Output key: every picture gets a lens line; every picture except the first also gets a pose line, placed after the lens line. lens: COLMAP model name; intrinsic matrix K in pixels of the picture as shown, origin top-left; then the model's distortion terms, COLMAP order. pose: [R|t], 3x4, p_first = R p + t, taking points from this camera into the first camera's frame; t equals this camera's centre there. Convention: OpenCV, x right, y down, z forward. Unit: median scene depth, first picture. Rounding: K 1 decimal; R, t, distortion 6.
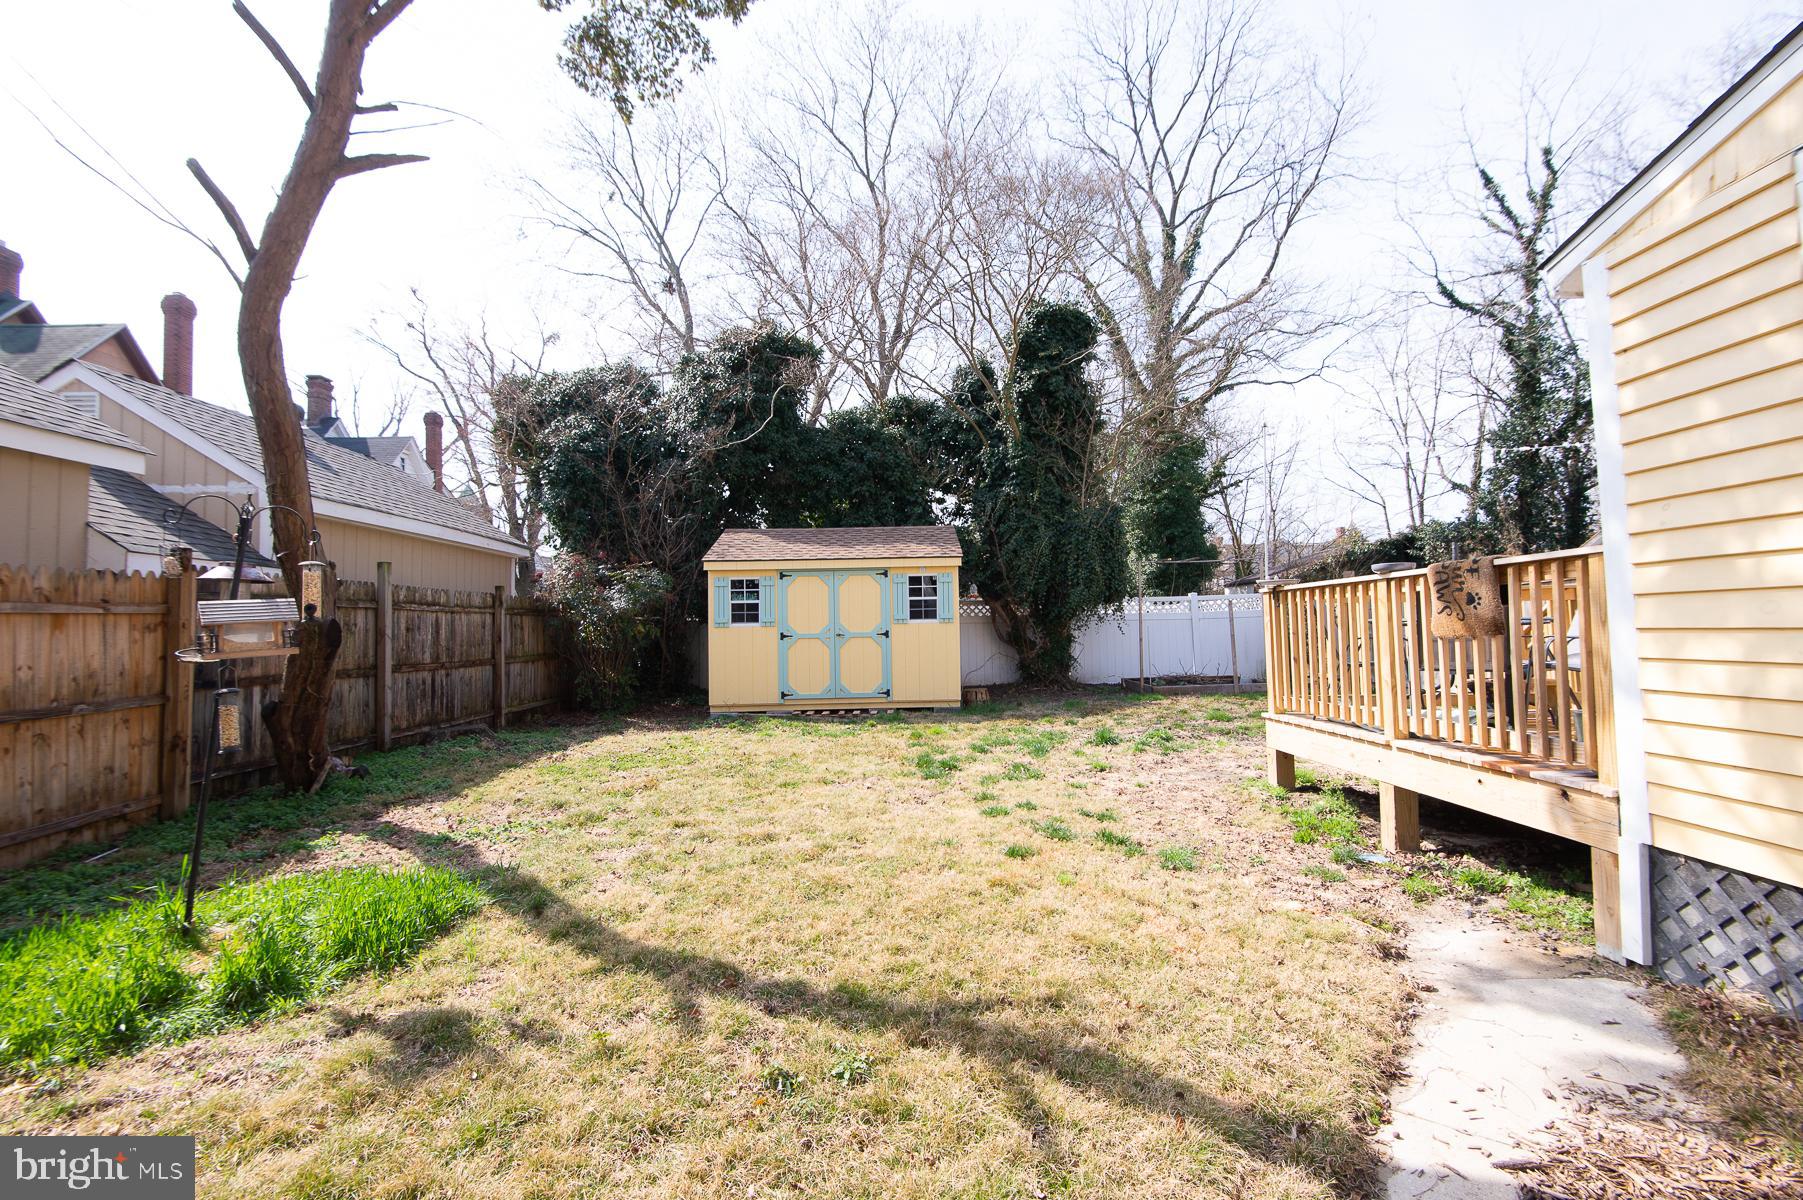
lens RADIAL K [[788.5, 0, 897.7], [0, 788.5, 594.7], [0, 0, 1]] dist [0.008829, -0.005426]
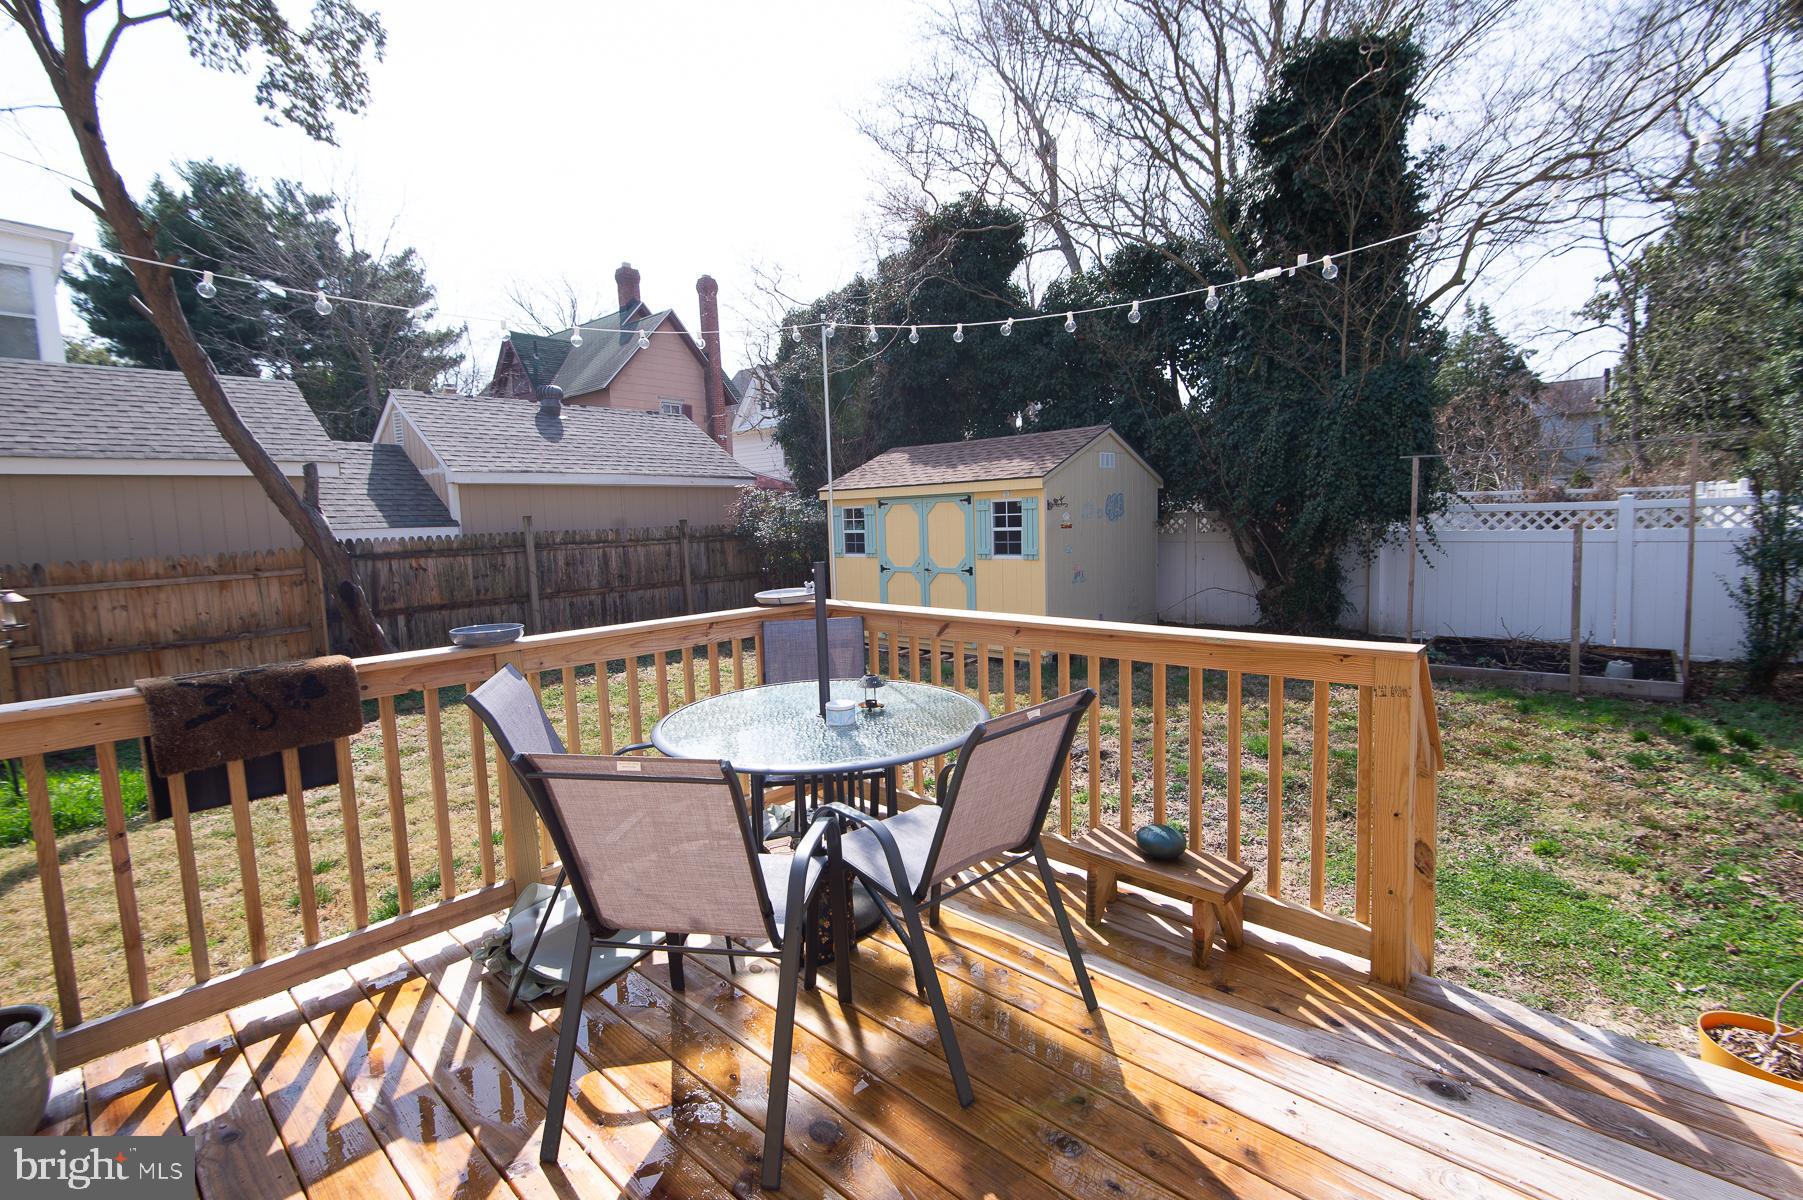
lens RADIAL K [[788.5, 0, 900.9], [0, 788.5, 600.7], [0, 0, 1]] dist [0.008829, -0.005426]
pose [[0.739221, 0.068998, -0.669919, 0.504313], [0.049155, 0.986557, 0.155849, -0.055328], [0.671667, -0.148137, 0.725892, 0.322244]]
